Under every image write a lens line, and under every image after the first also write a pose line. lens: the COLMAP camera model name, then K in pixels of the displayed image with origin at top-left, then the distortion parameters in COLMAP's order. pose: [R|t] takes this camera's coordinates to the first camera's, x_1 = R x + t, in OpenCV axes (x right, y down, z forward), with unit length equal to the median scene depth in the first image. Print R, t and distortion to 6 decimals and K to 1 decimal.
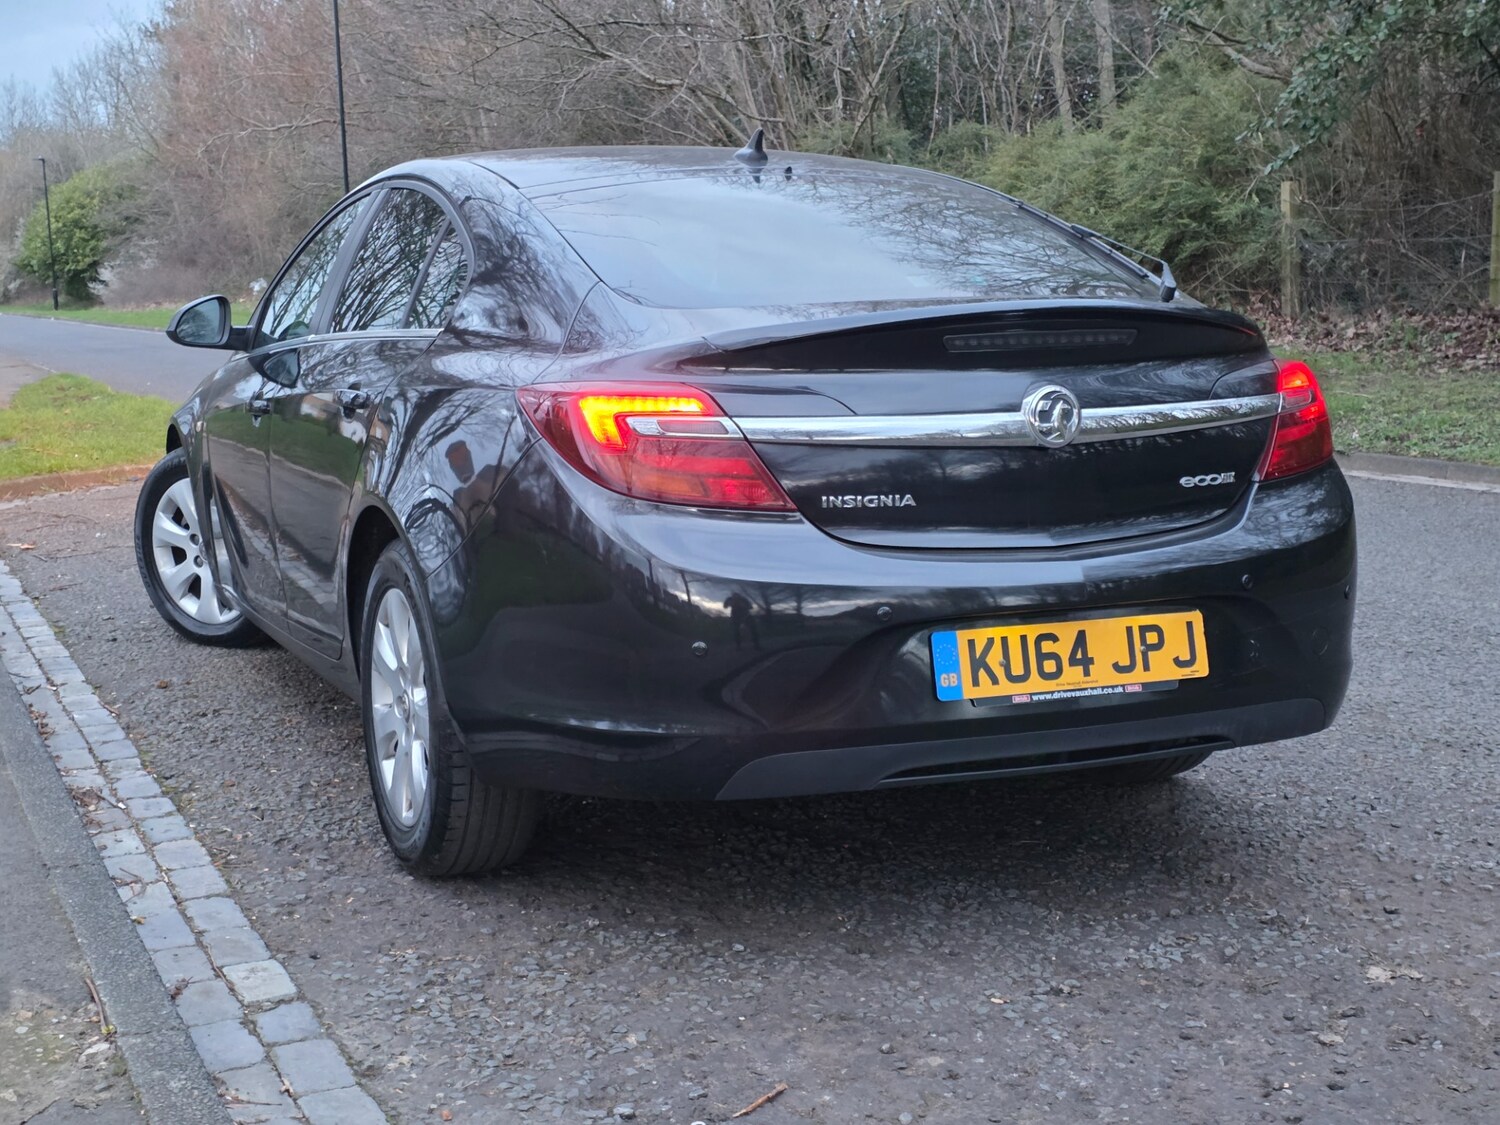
lens RADIAL K [[2022.4, 0, 717.7], [0, 2022.4, 565.7], [0, 0, 1]] dist [0.184576, -0.474342]
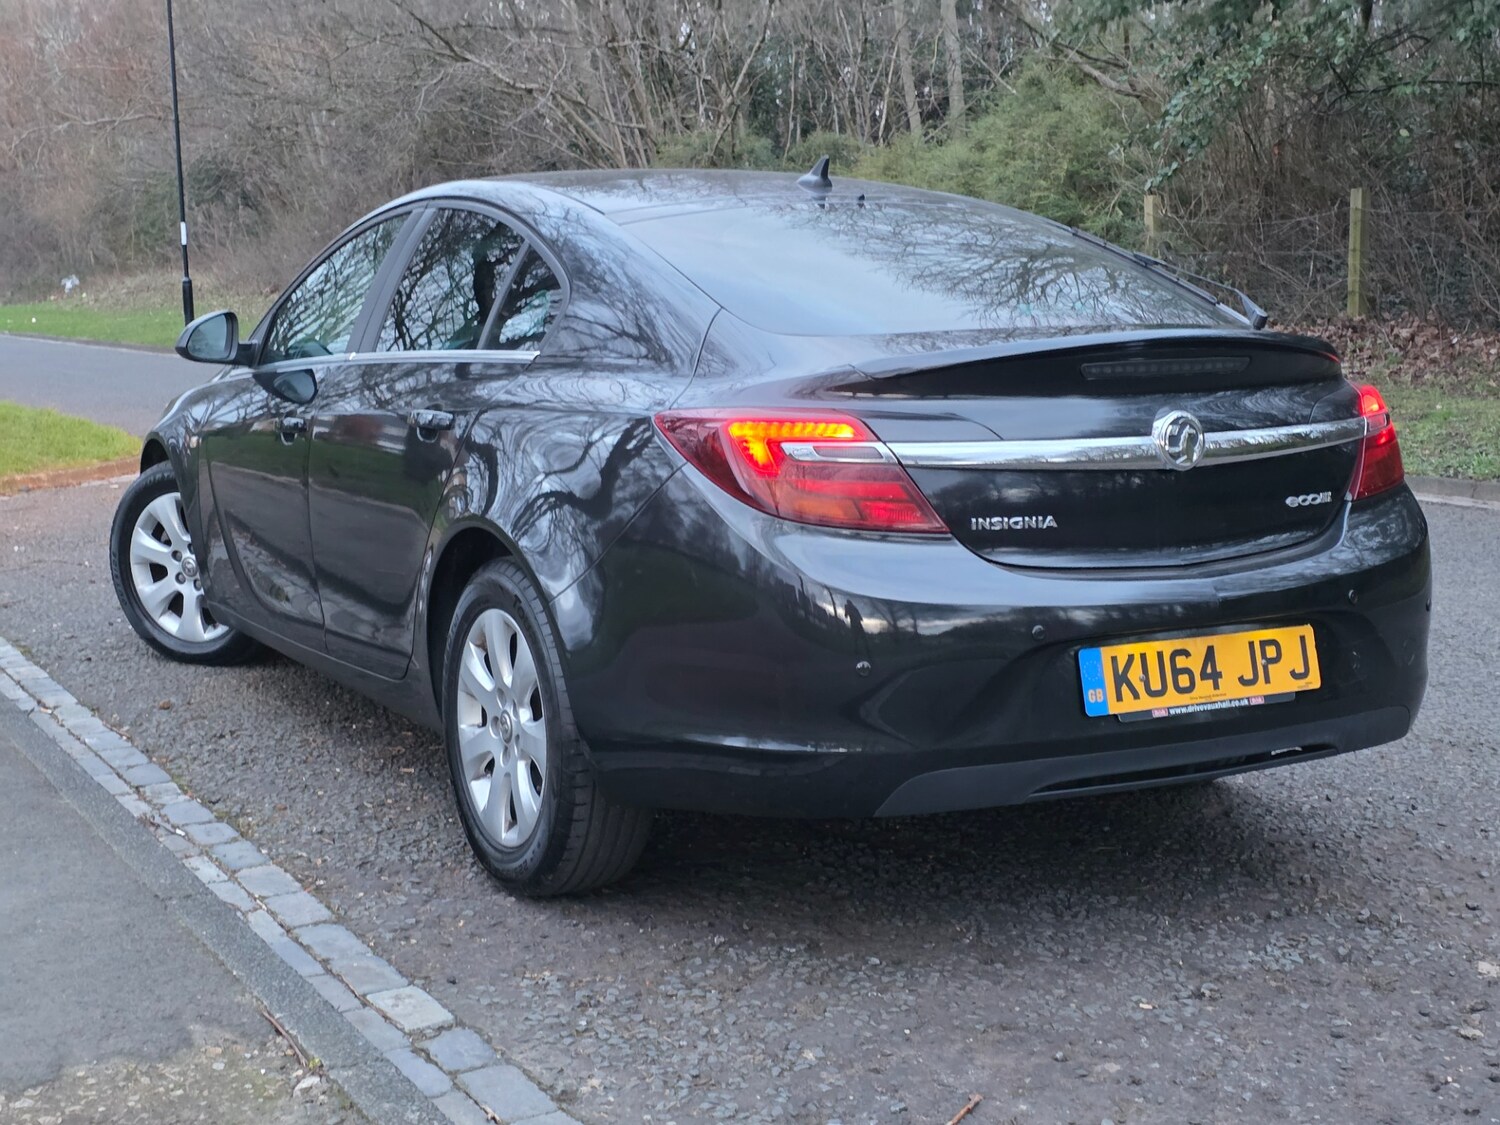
lens RADIAL K [[2026.8, 0, 748.4], [0, 2026.8, 516.7], [0, 0, 1]] dist [0.162586, -0.383937]
pose [[0.994288, -0.006619, 0.106527, -0.161626], [0.009148, 0.999687, -0.023272, -0.011637], [-0.106340, 0.024113, 0.994037, -0.015286]]
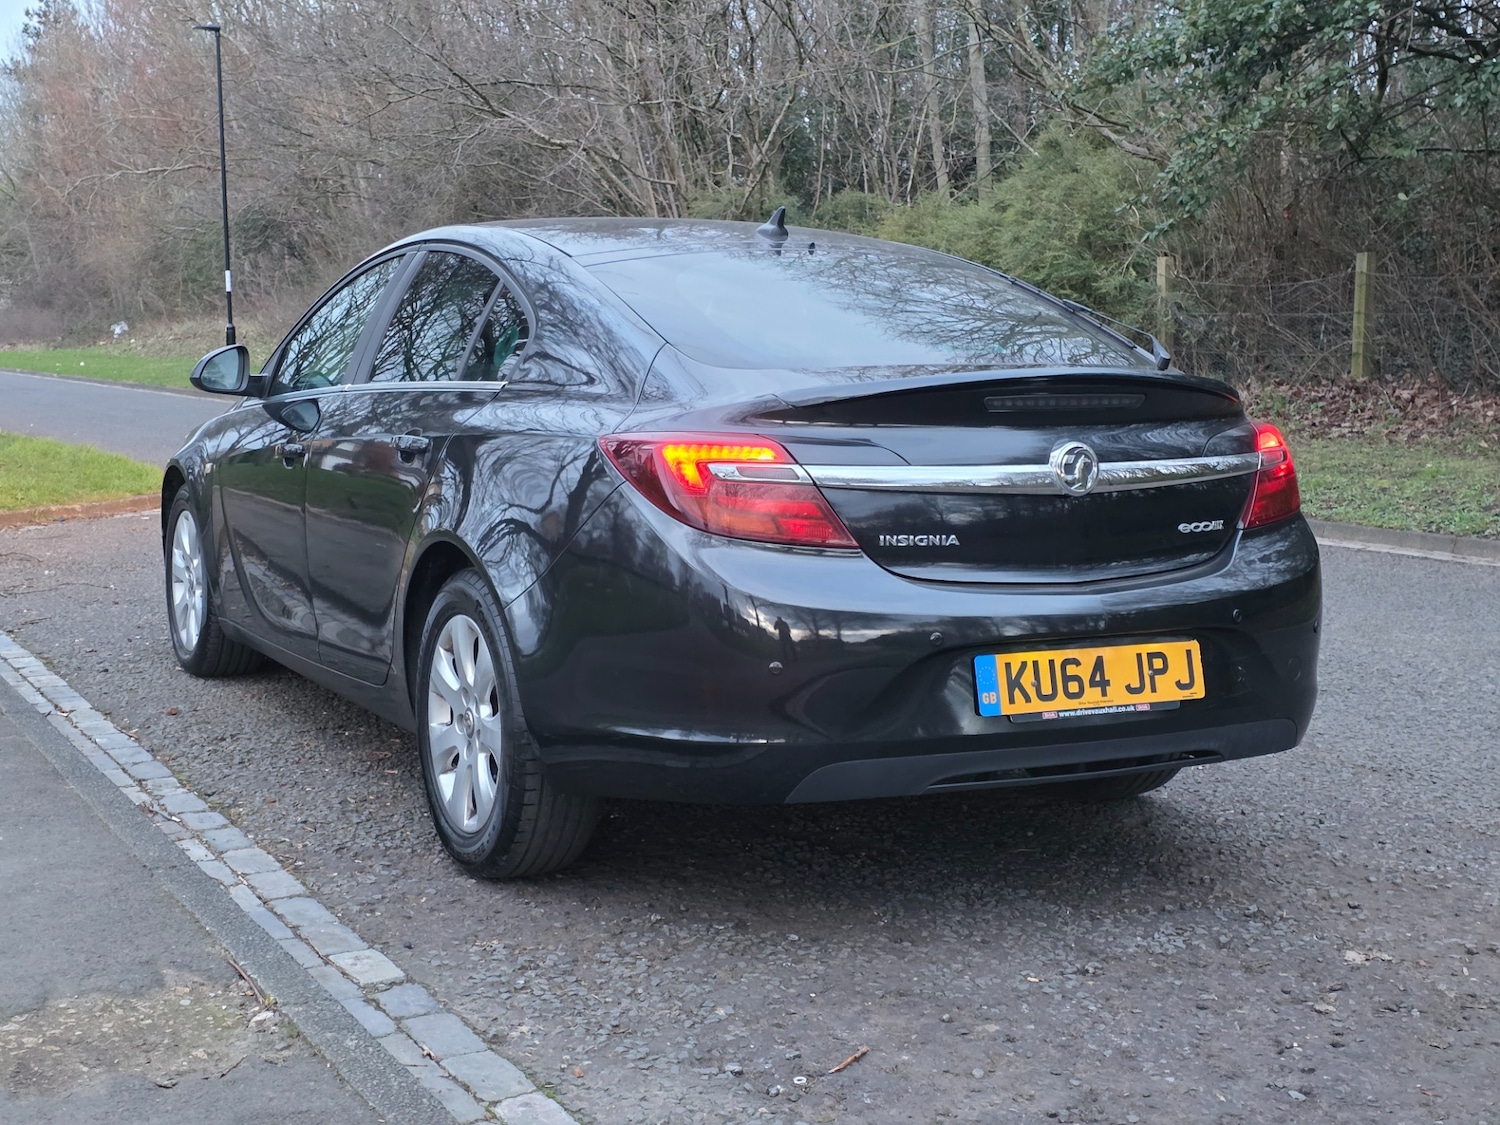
lens RADIAL K [[2012.3, 0, 736.9], [0, 2012.3, 562.4], [0, 0, 1]] dist [0.230036, -0.648189]
pose [[0.996556, 0.013491, 0.081823, -0.115072], [-0.011200, 0.999534, -0.028401, 0.013270], [-0.082169, 0.027386, 0.996242, -0.118267]]
